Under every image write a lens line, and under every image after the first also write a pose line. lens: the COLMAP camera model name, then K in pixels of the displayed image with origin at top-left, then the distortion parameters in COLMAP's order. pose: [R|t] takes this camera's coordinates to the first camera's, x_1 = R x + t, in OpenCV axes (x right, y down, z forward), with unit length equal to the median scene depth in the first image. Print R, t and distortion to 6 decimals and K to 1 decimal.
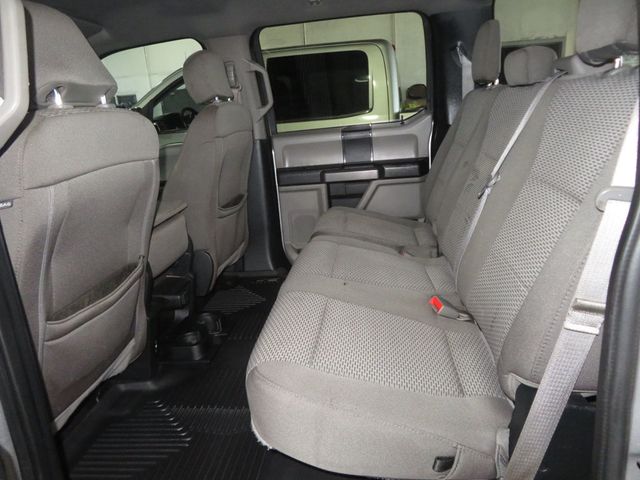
lens RADIAL K [[452.1, 0, 320.0], [0, 452.1, 240.0], [0, 0, 1]] dist [-0.008641, 0.000344]
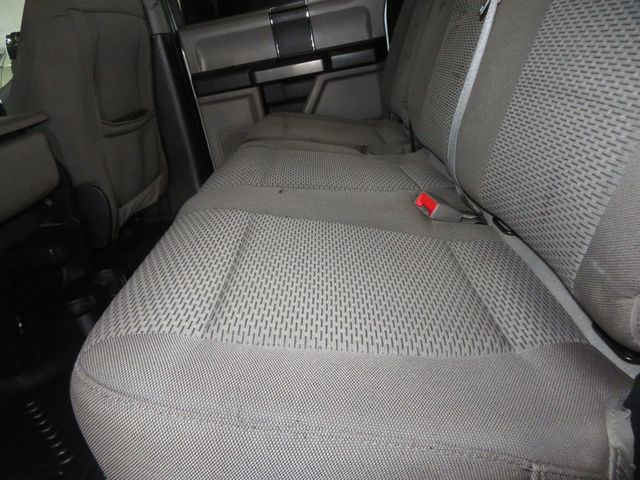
lens RADIAL K [[445.4, 0, 306.3], [0, 445.4, 241.7], [0, 0, 1]] dist [-0.005299, -0.000970]
pose [[0.990945, -0.129392, 0.035865, 0.034110], [0.124178, 0.984761, 0.121759, 0.055193], [-0.051073, -0.116202, 0.991912, 0.216305]]
